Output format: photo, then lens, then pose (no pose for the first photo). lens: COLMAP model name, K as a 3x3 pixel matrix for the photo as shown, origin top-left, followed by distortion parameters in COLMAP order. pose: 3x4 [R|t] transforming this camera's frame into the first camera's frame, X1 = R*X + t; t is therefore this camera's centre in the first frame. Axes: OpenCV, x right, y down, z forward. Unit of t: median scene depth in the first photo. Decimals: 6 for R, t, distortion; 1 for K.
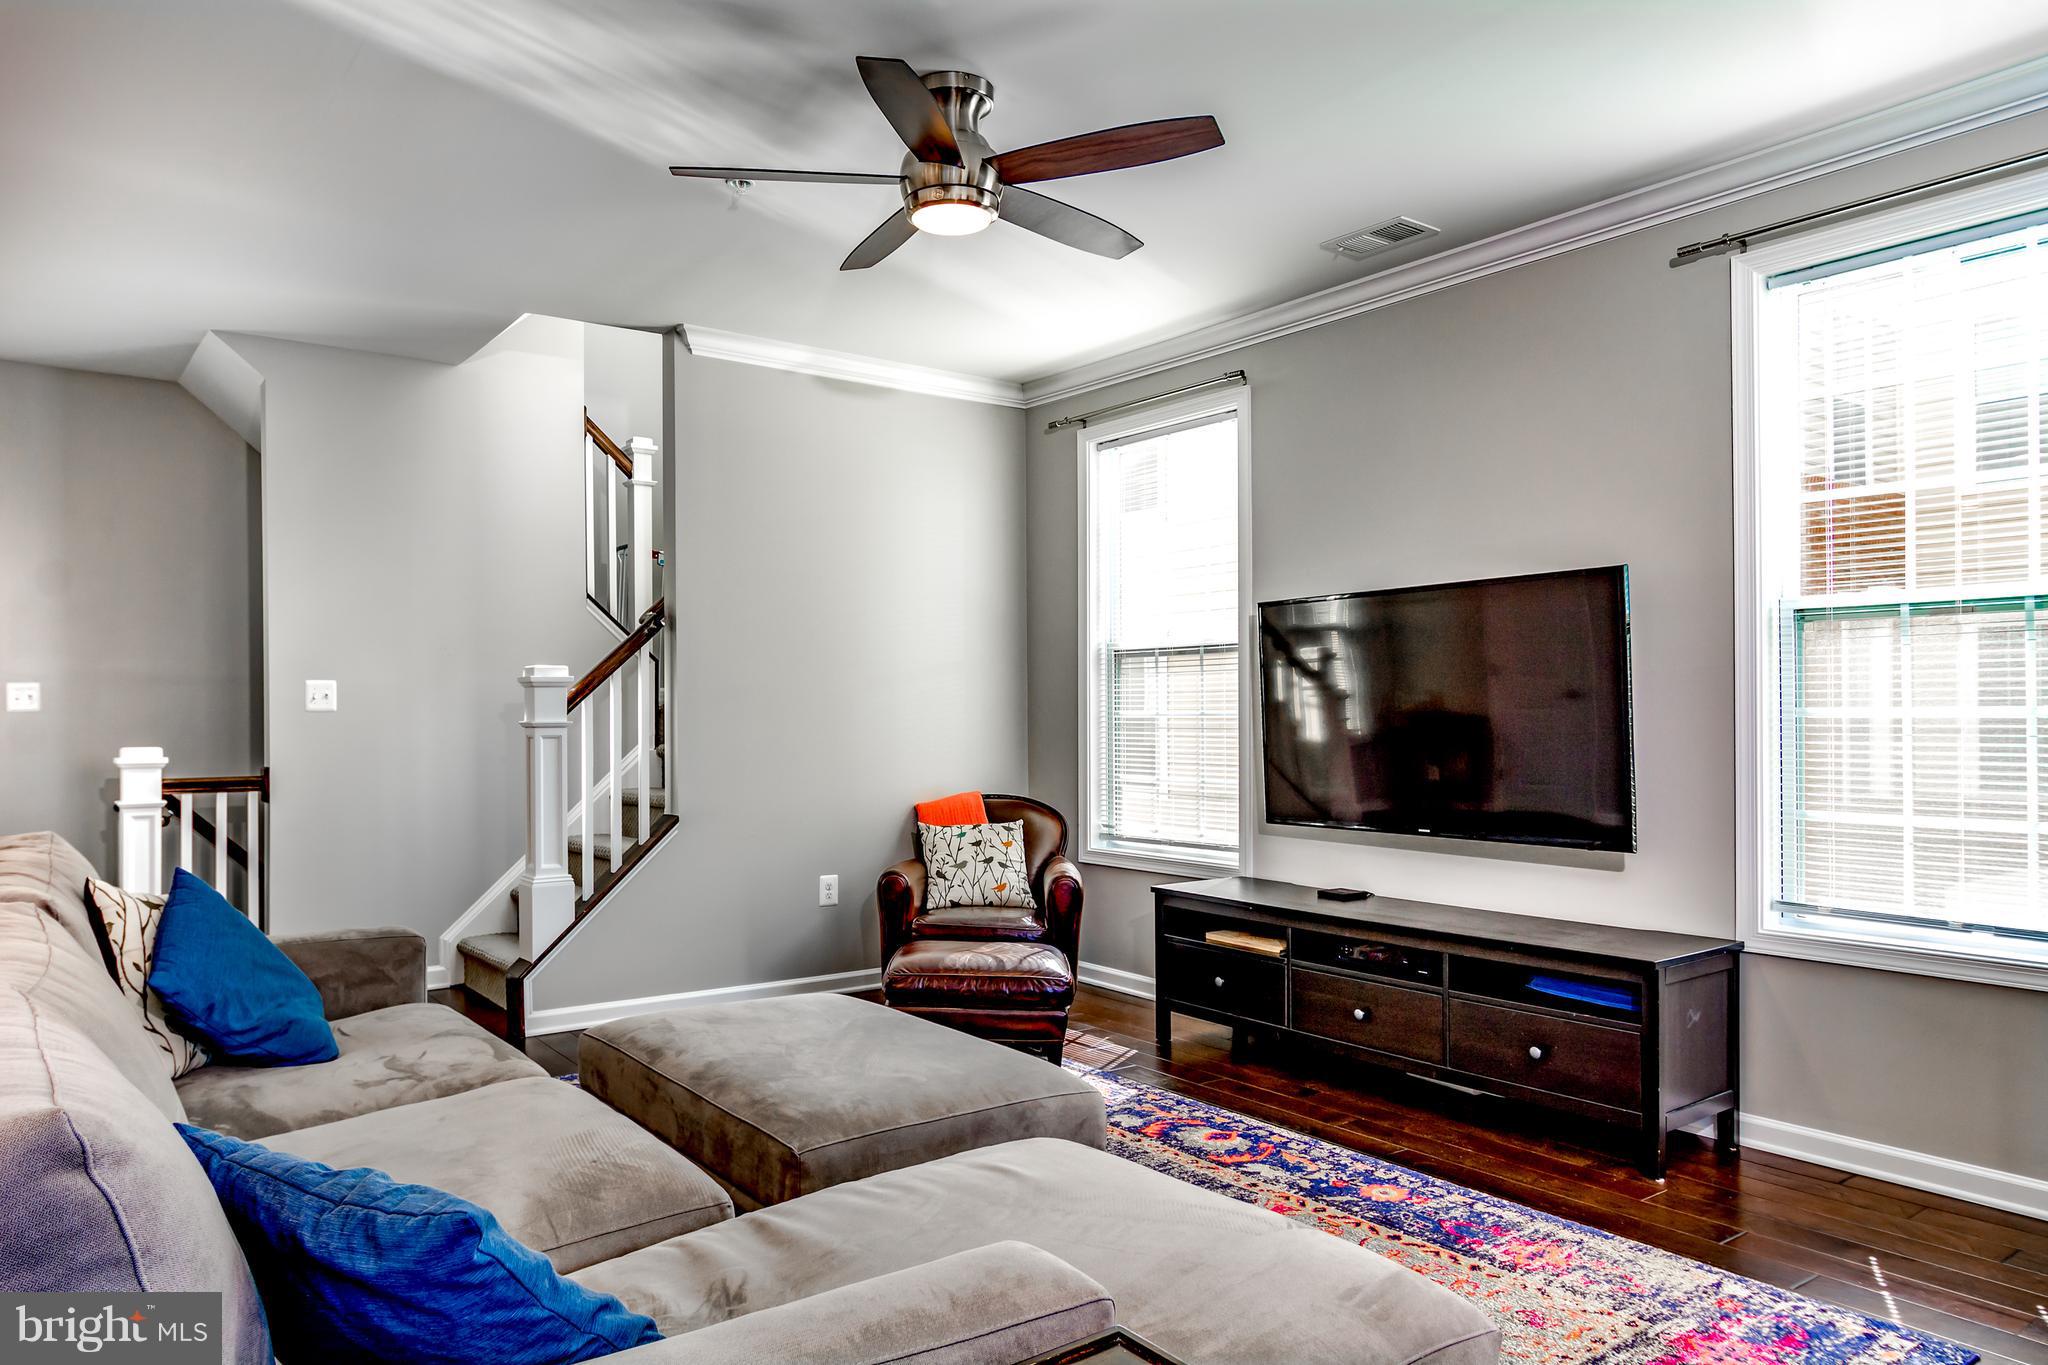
lens RADIAL K [[1409.2, 0, 1024.0], [0, 1409.2, 682.5], [0, 0, 1]] dist [-0.001996, -0.000498]
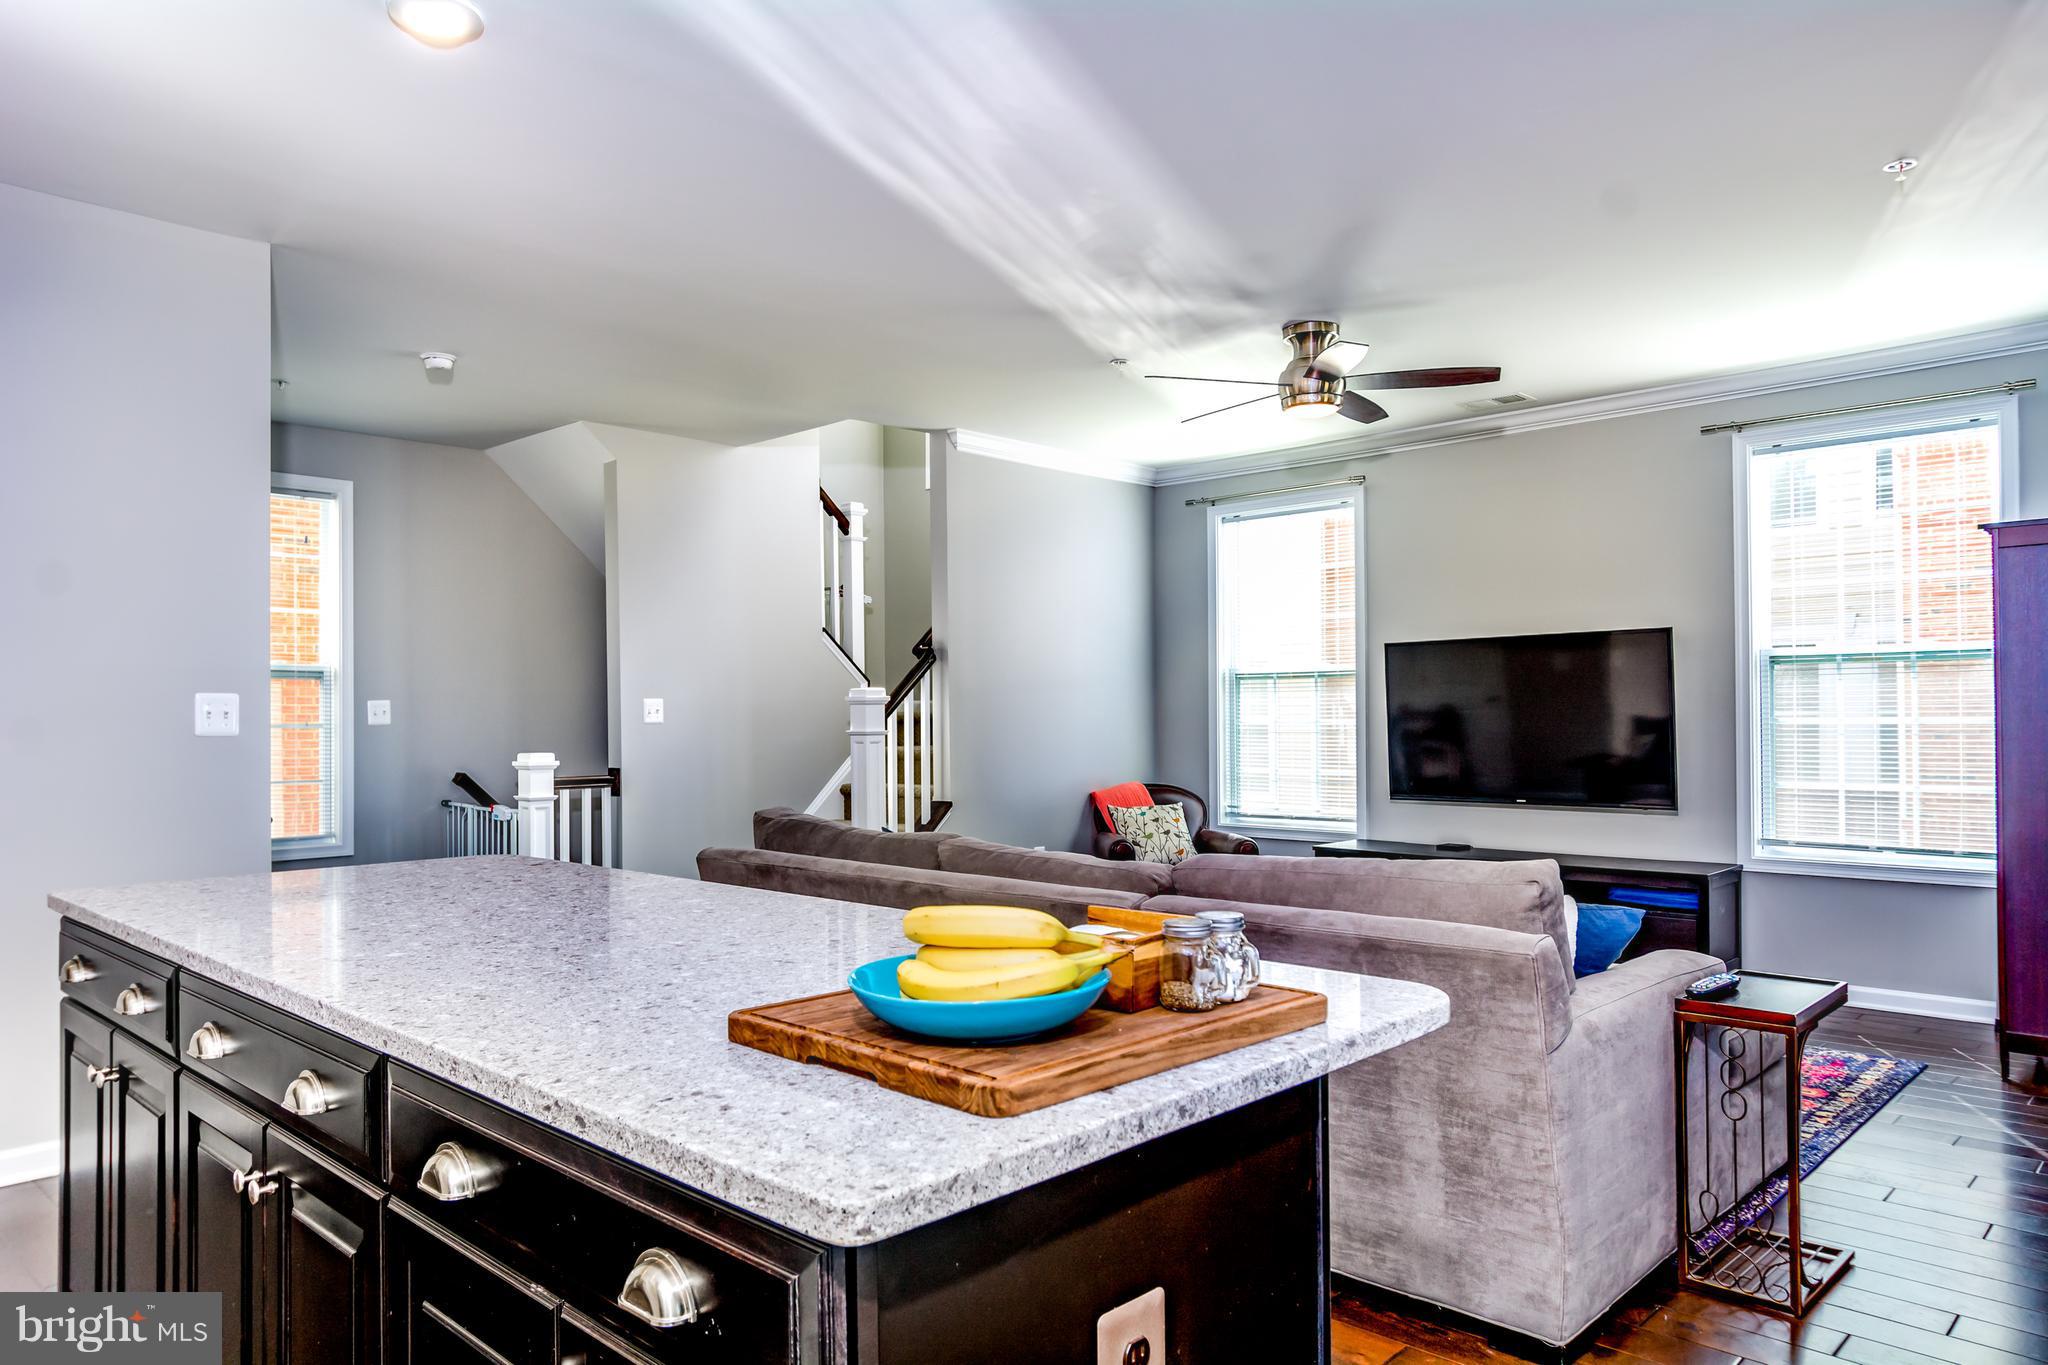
lens RADIAL K [[1432.7, 0, 1022.2], [0, 1432.7, 673.4], [0, 0, 1]] dist [-0.002248, -0.000549]
pose [[0.986411, 0.000297, 0.164297, -0.391057], [0.001045, 0.999967, -0.008080, -0.013798], [-0.164294, 0.008142, 0.986378, -0.324922]]
